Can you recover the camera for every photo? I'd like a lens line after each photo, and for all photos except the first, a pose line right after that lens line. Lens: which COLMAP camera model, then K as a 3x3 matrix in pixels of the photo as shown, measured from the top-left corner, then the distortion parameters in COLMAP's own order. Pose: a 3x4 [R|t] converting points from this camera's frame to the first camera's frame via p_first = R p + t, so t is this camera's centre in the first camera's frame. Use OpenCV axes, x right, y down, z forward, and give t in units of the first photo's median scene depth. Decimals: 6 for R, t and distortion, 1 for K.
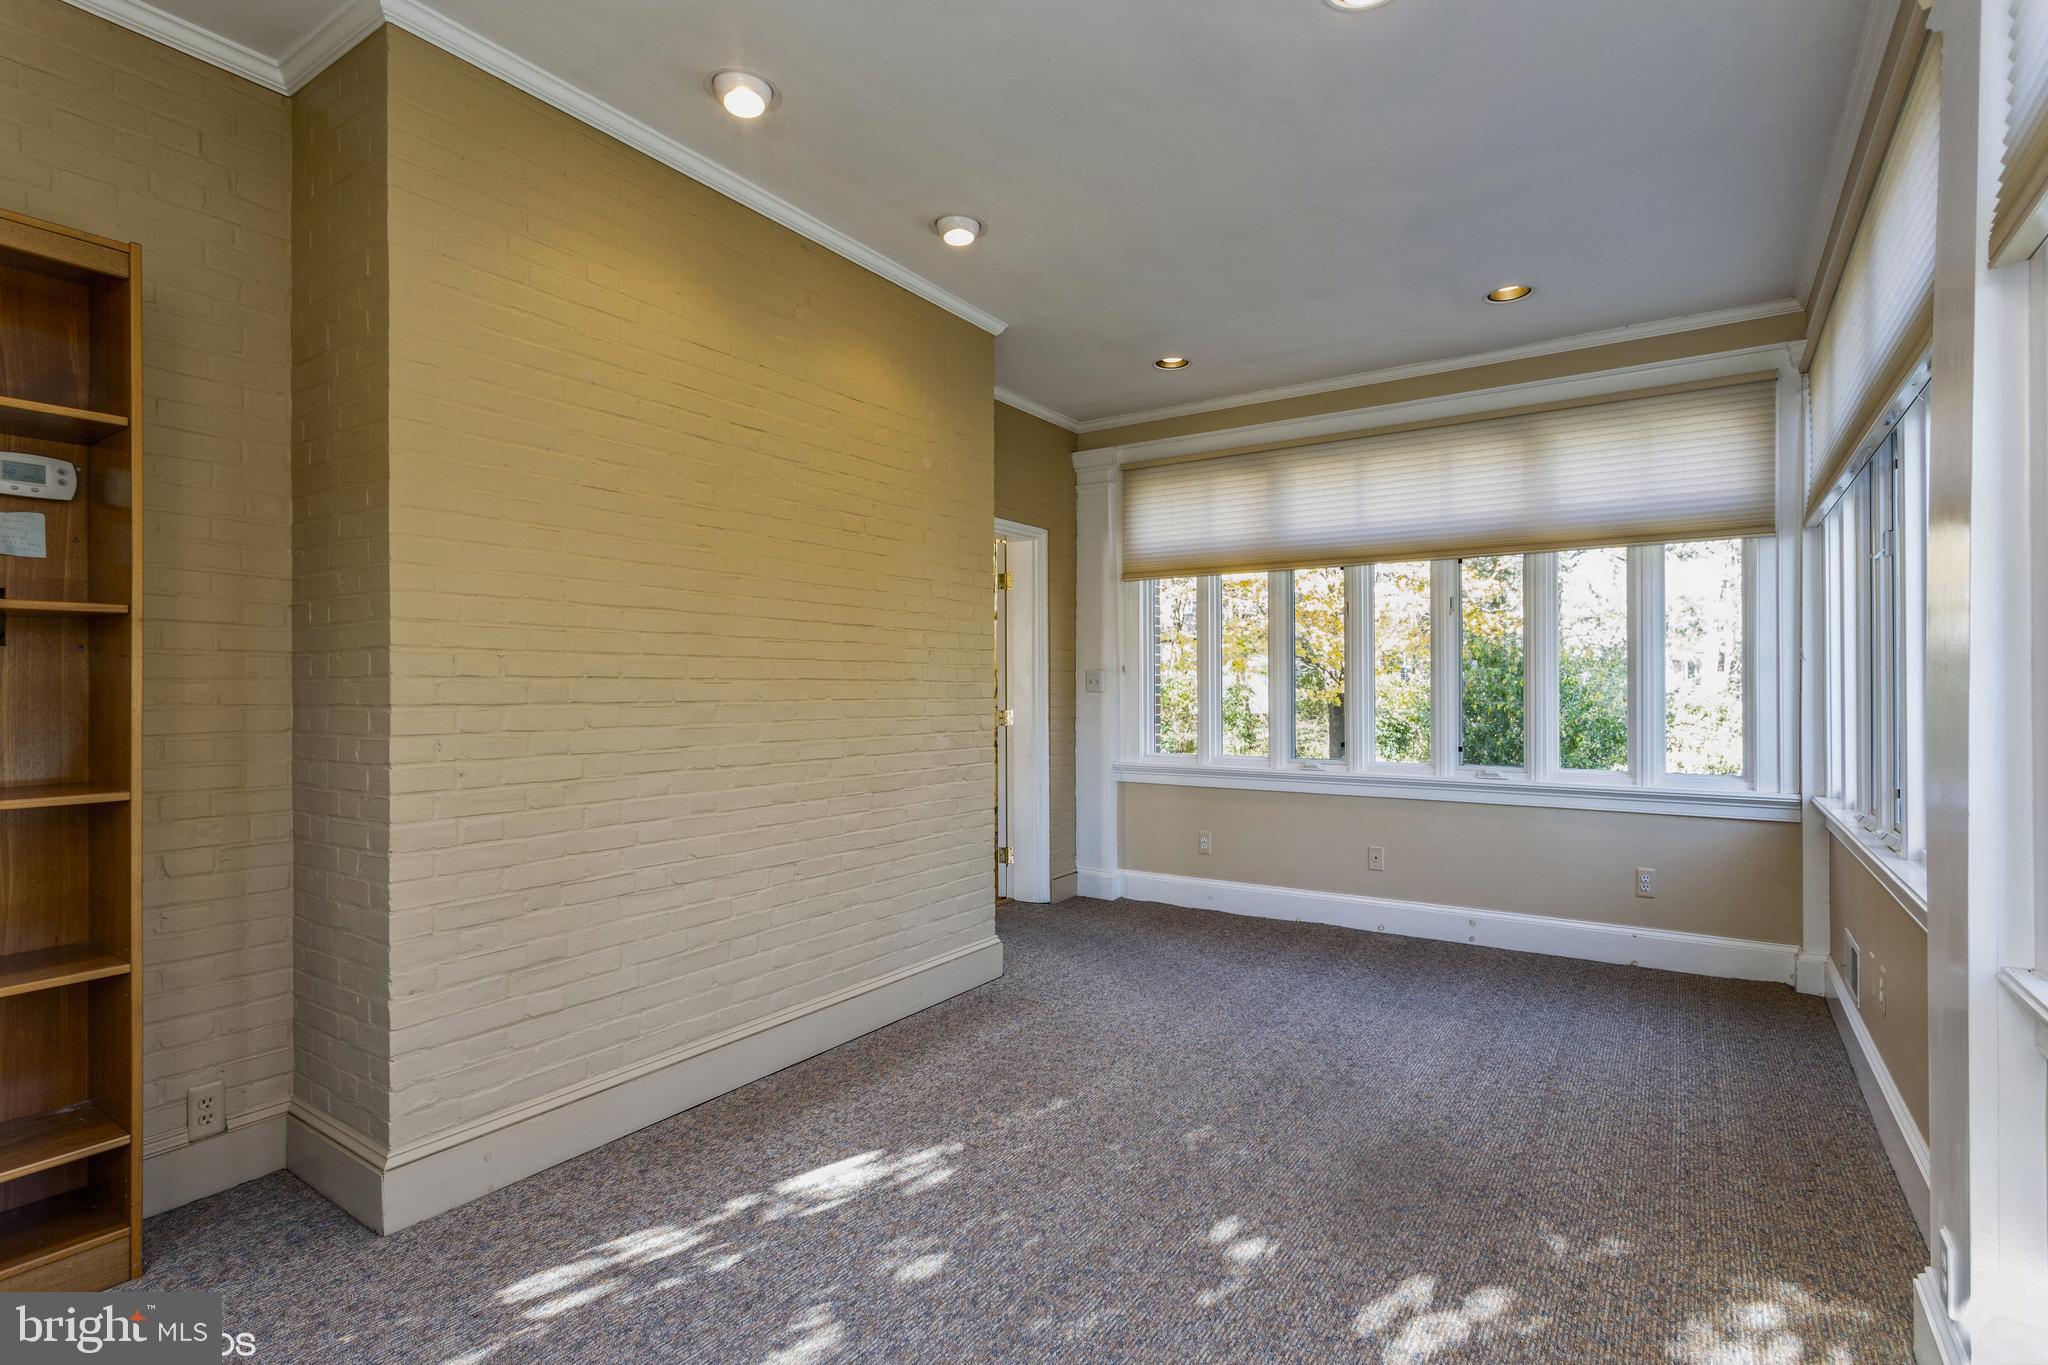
lens RADIAL K [[971.3, 0, 1030.8], [0, 971.3, 689.5], [0, 0, 1]] dist [0.000732, 0.000672]
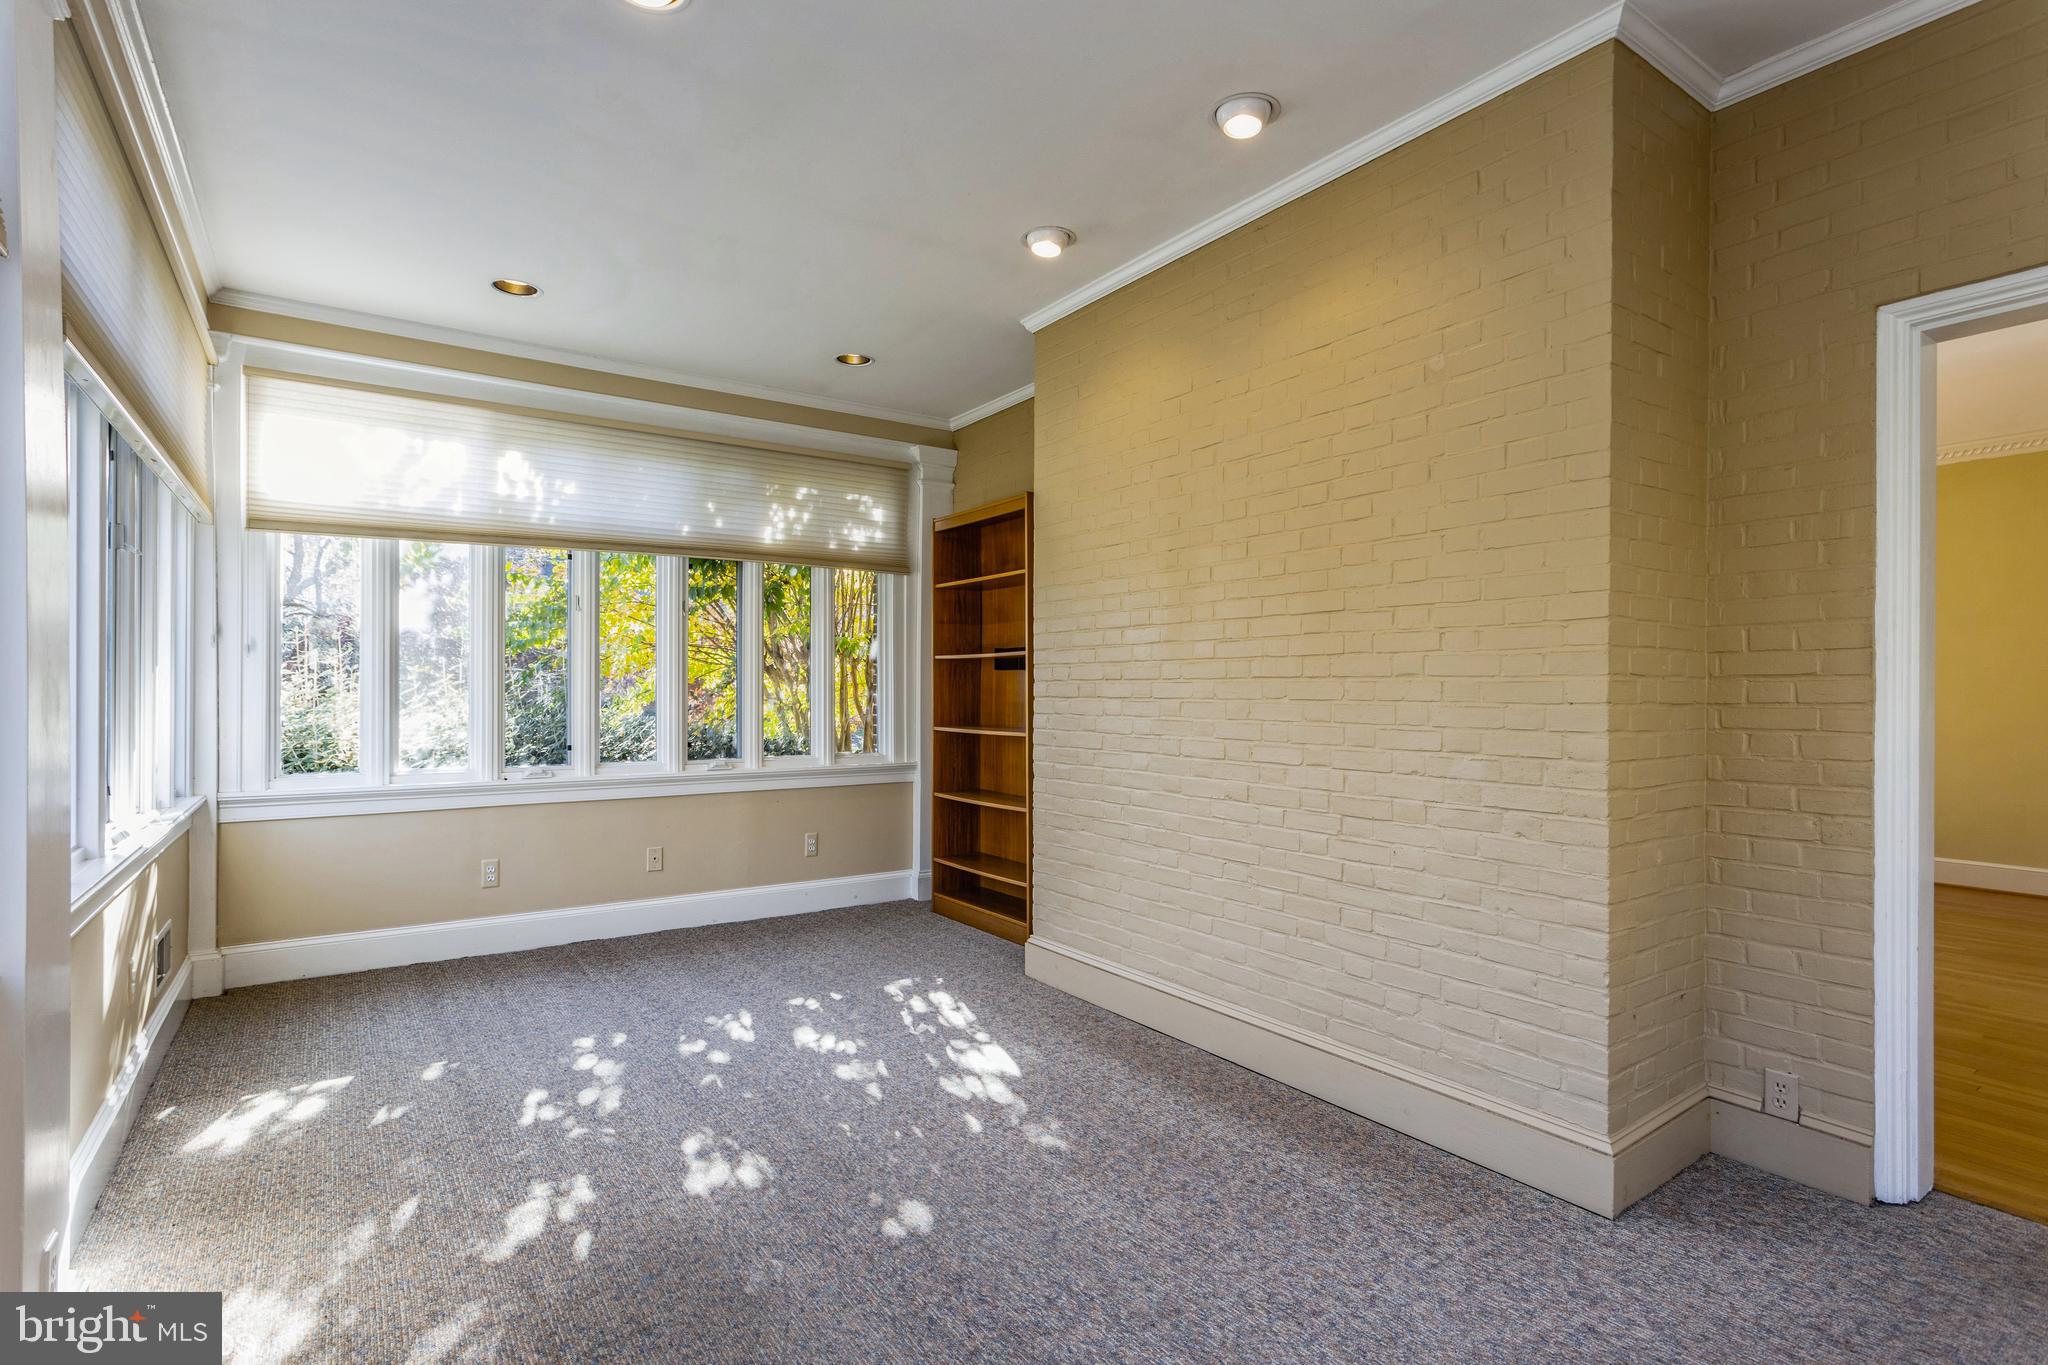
lens RADIAL K [[971.3, 0, 1030.8], [0, 971.3, 689.5], [0, 0, 1]] dist [0.000732, 0.000672]
pose [[-0.351811, 0.001529, -0.936070, 0.904663], [-0.001576, 0.999996, 0.002225, -0.001012], [0.936070, 0.002258, -0.351808, 1.360920]]
